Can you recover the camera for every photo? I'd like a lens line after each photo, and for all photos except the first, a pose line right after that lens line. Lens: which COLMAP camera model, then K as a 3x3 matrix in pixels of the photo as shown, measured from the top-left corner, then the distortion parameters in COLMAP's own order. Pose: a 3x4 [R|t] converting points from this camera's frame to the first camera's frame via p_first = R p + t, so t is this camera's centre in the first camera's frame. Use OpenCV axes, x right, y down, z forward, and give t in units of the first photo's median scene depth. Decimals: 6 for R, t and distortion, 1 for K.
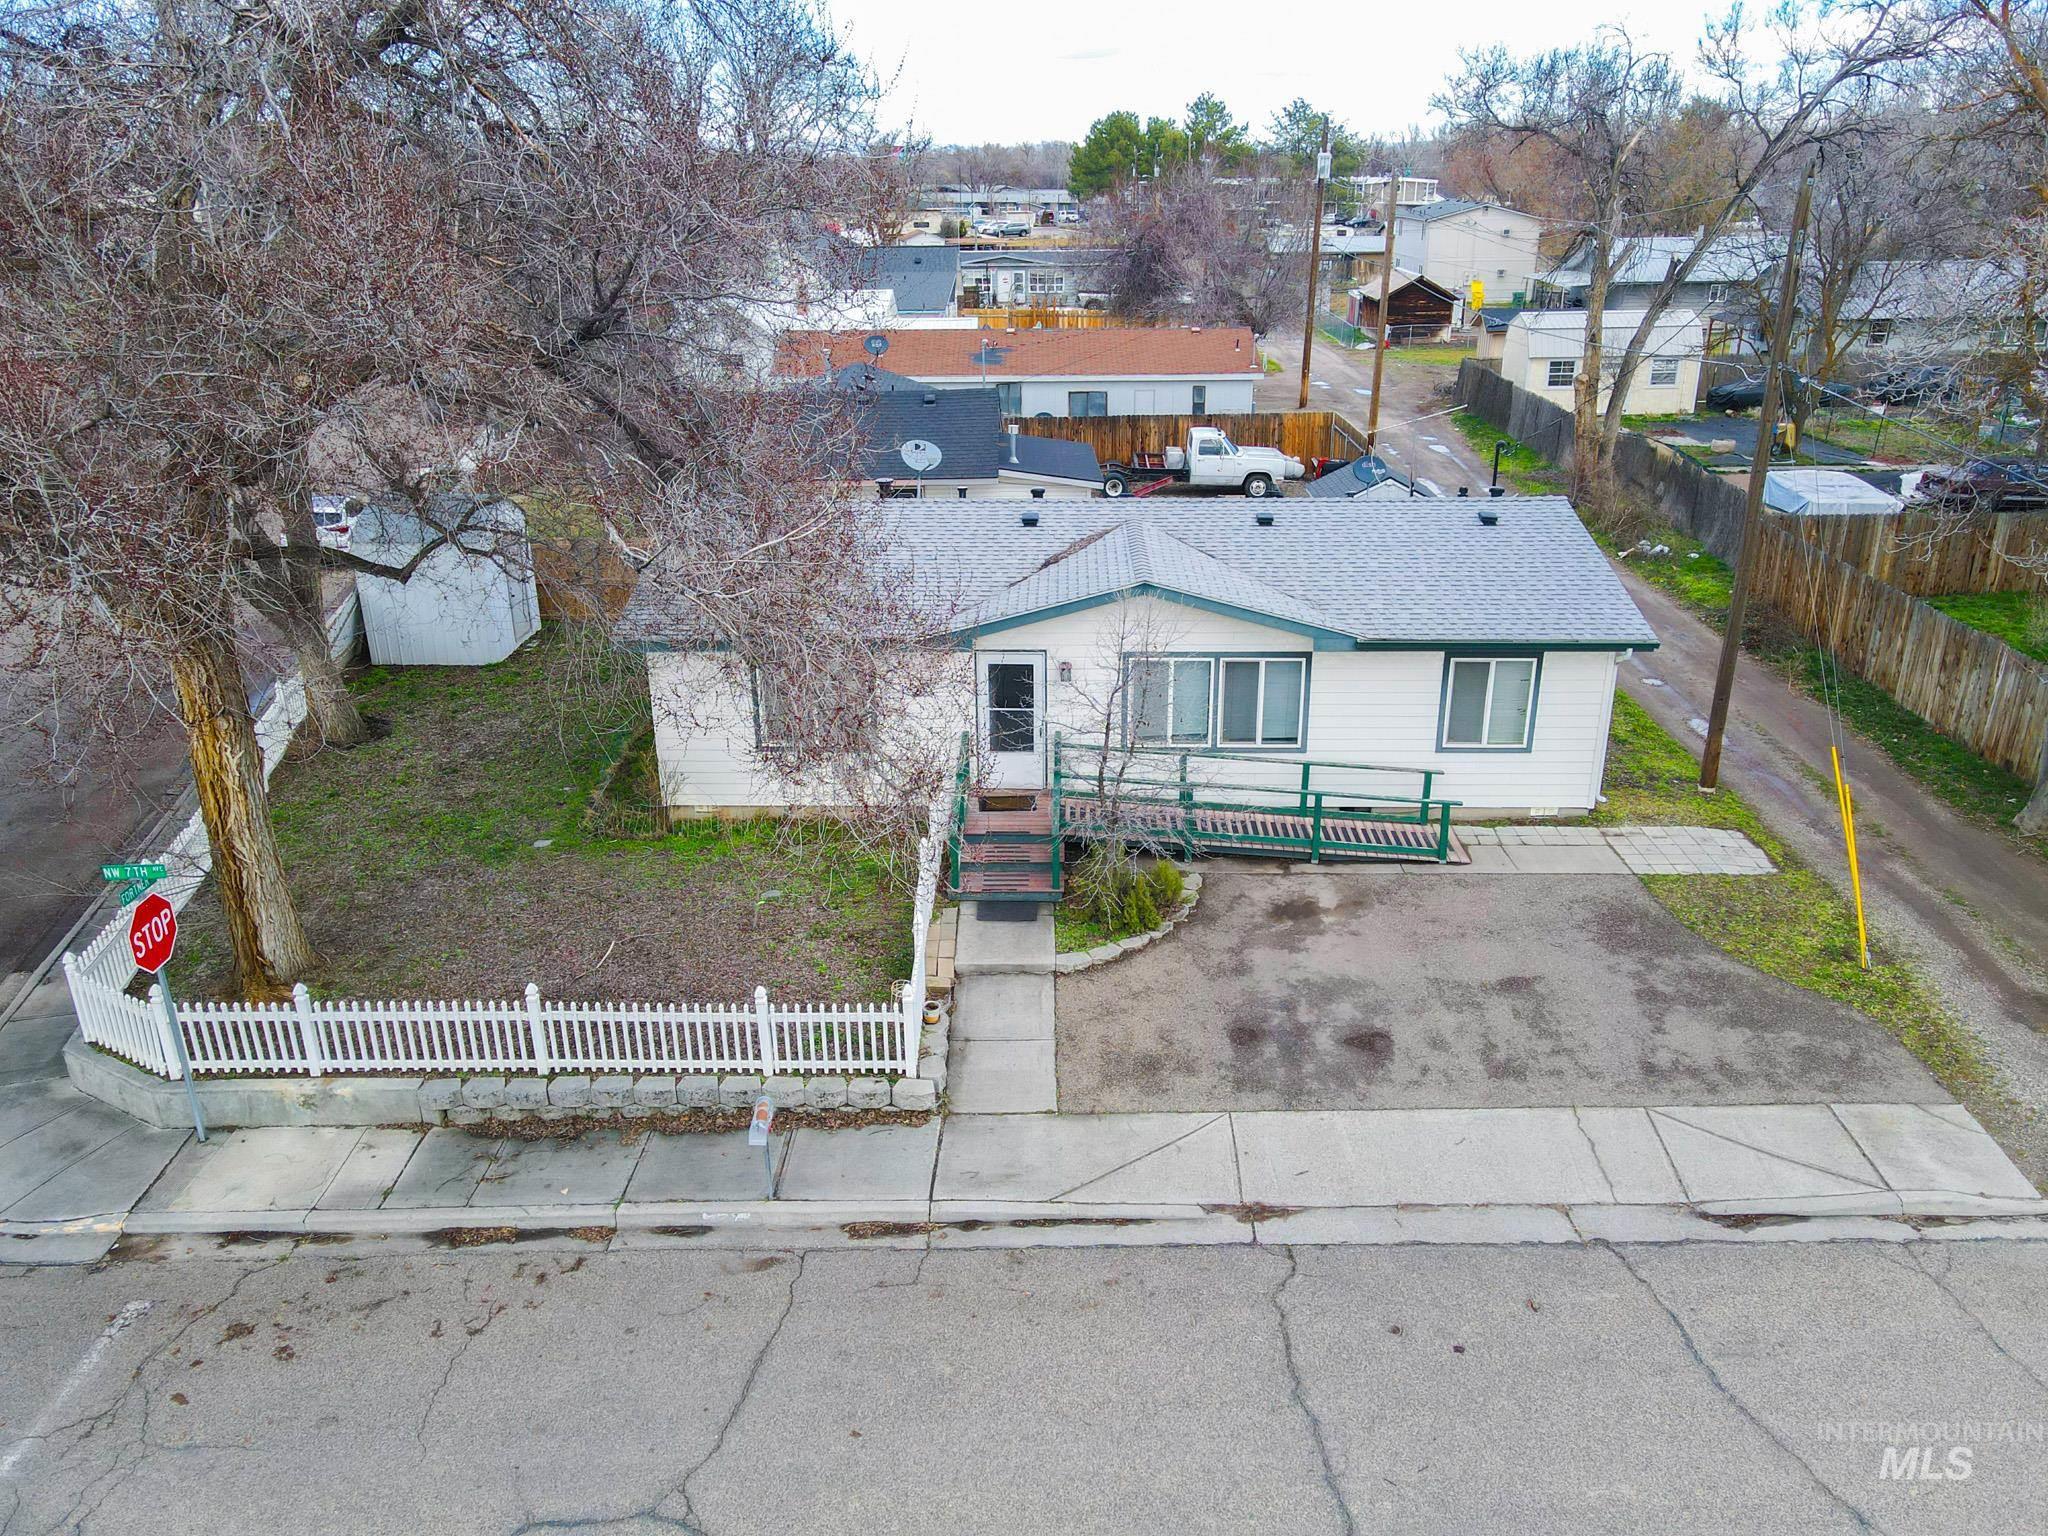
lens RADIAL K [[1499.6, 0, 1027.7], [0, 1499.6, 772.0], [0, 0, 1]] dist [-0.006868, 0.041080]
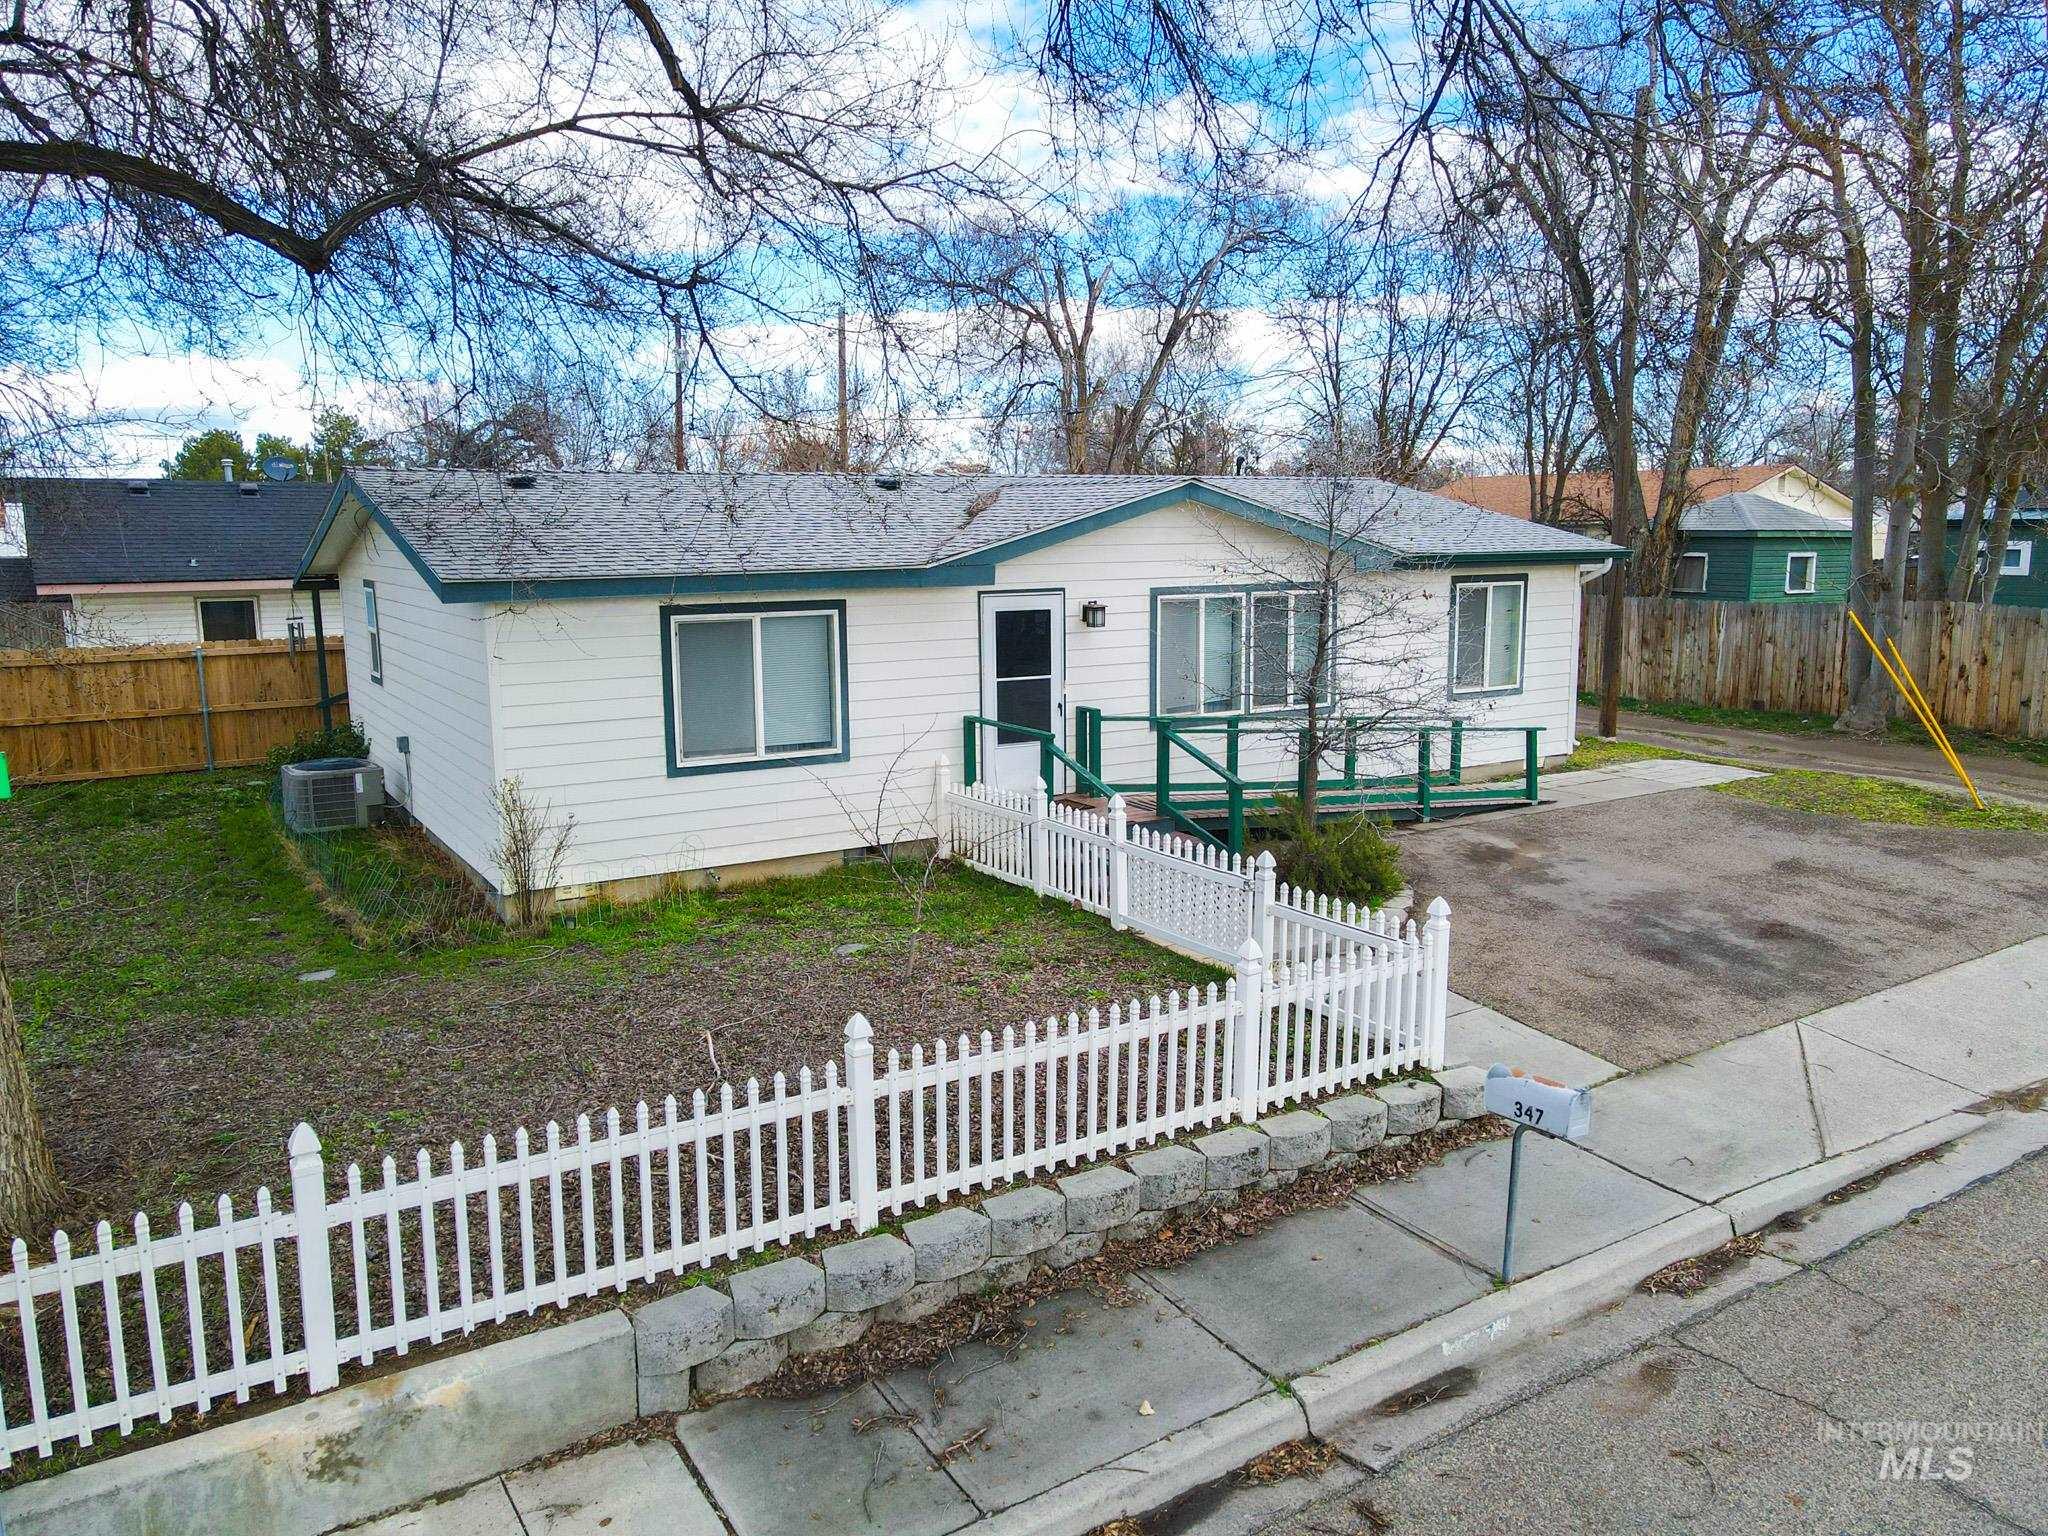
lens RADIAL K [[1499.6, 0, 1027.7], [0, 1499.6, 772.0], [0, 0, 1]] dist [-0.006868, 0.041080]
pose [[0.837376, -0.089475, 0.539255, -0.516471], [0.206754, 0.965067, -0.160928, 0.150502], [-0.506018, 0.246250, 0.826623, 0.562035]]
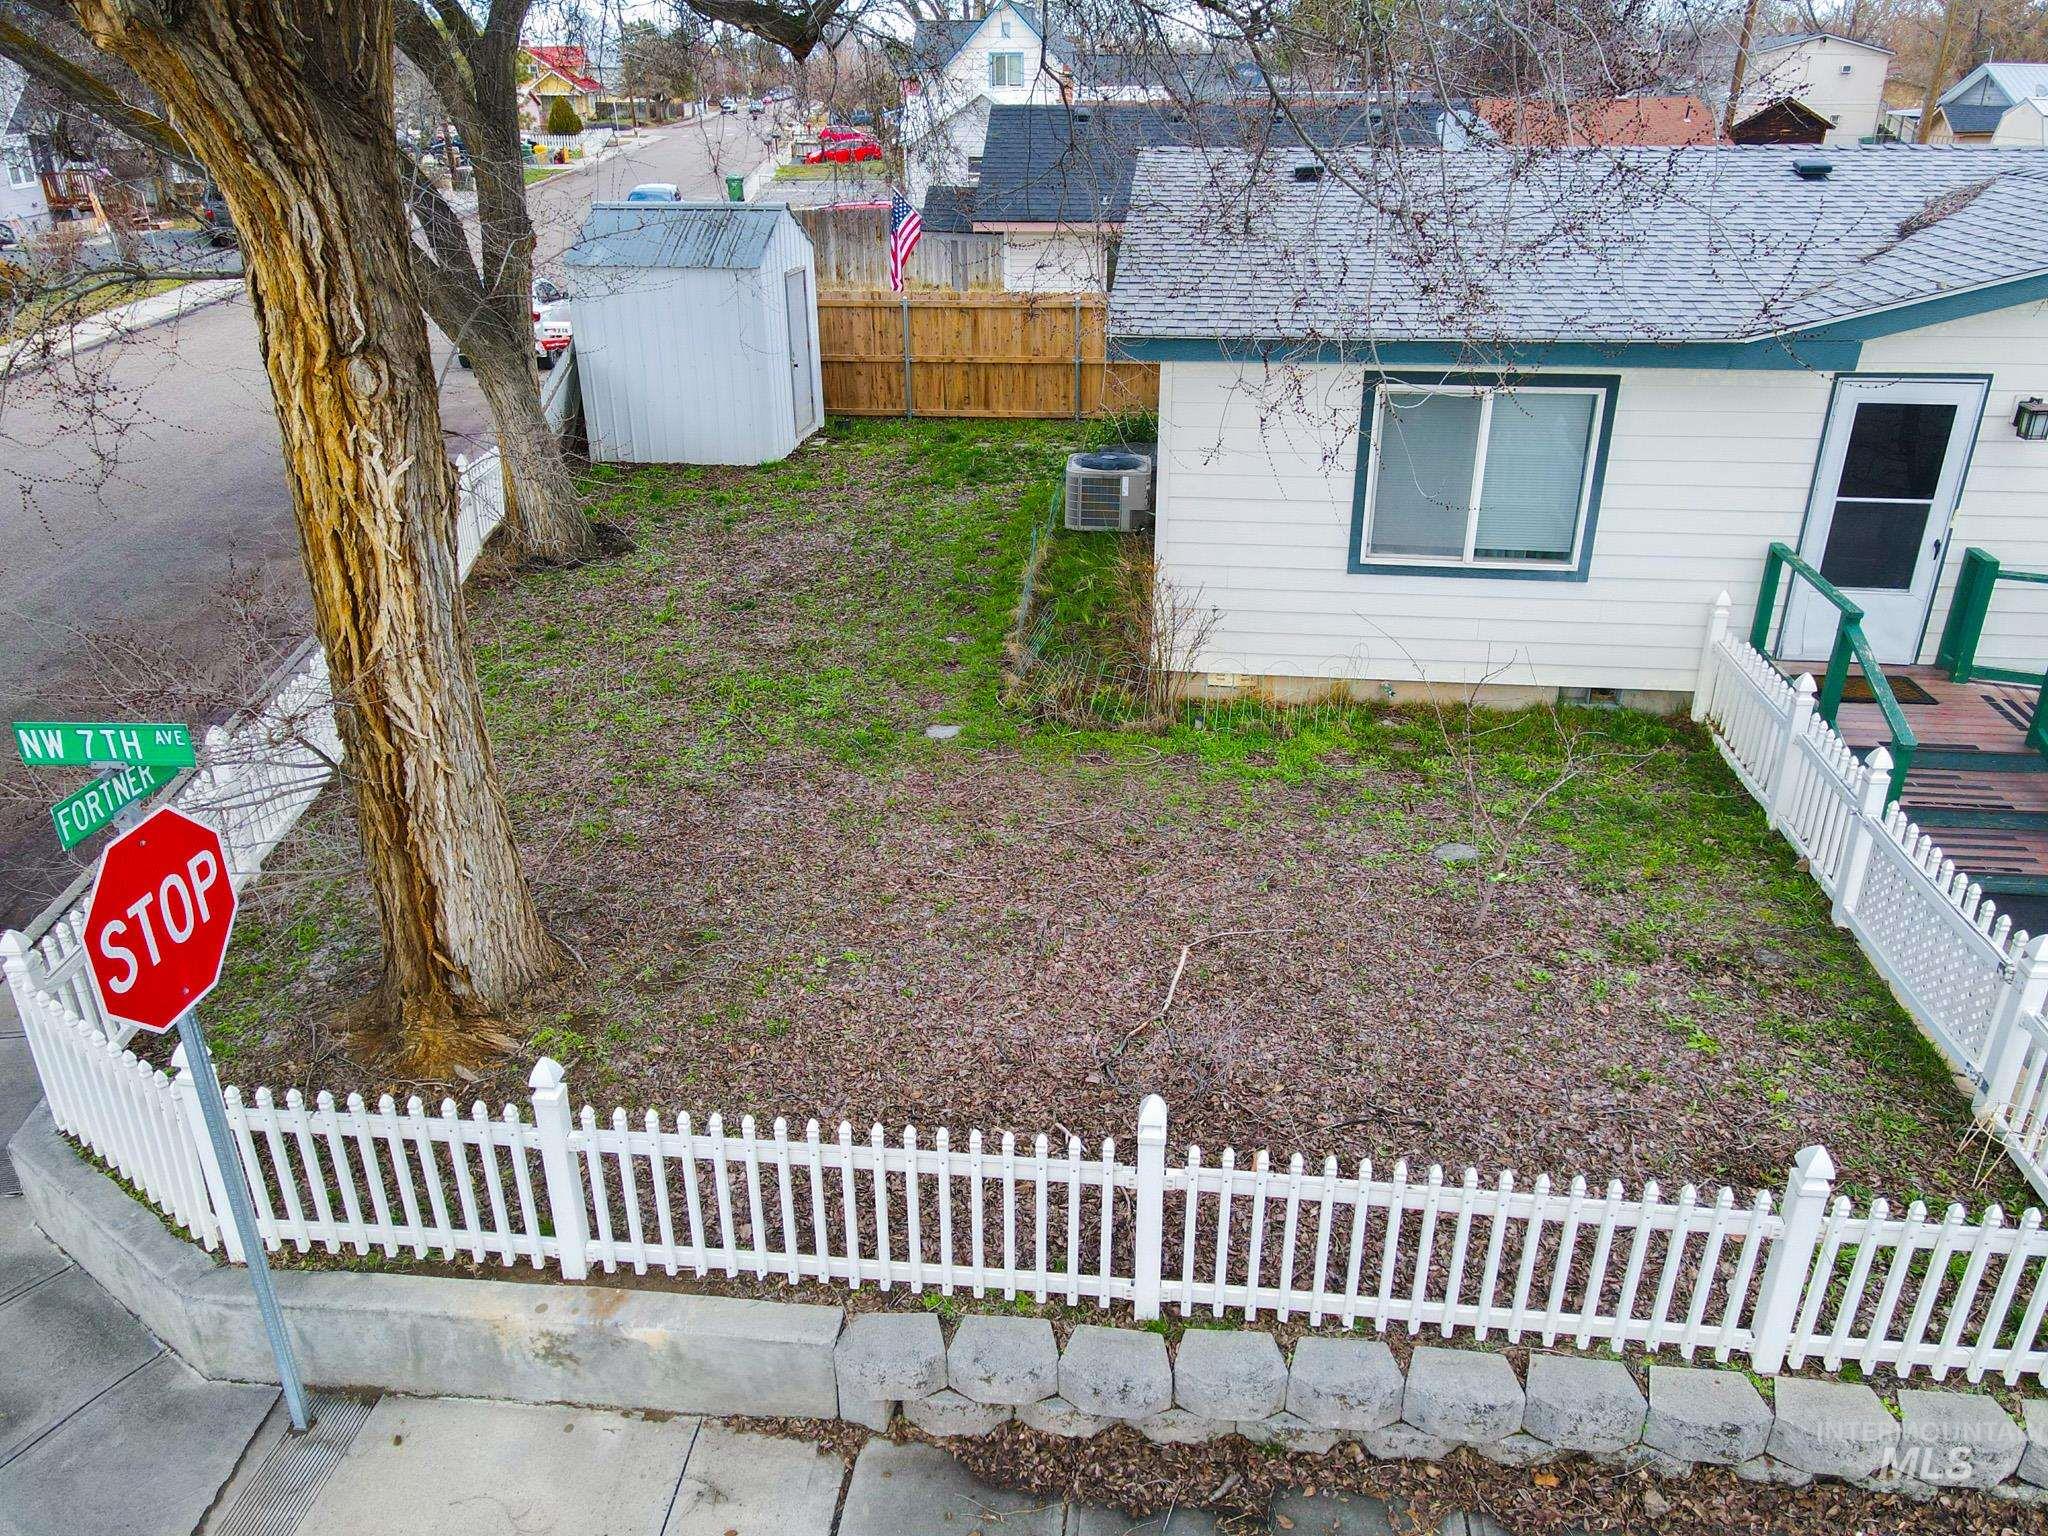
lens RADIAL K [[1499.6, 0, 1027.7], [0, 1499.6, 772.0], [0, 0, 1]] dist [-0.006868, 0.041080]
pose [[0.995677, 0.041985, -0.082858, -0.327510], [-0.037684, 0.997894, 0.052803, 0.043024], [0.084900, -0.049452, 0.995162, 0.621344]]
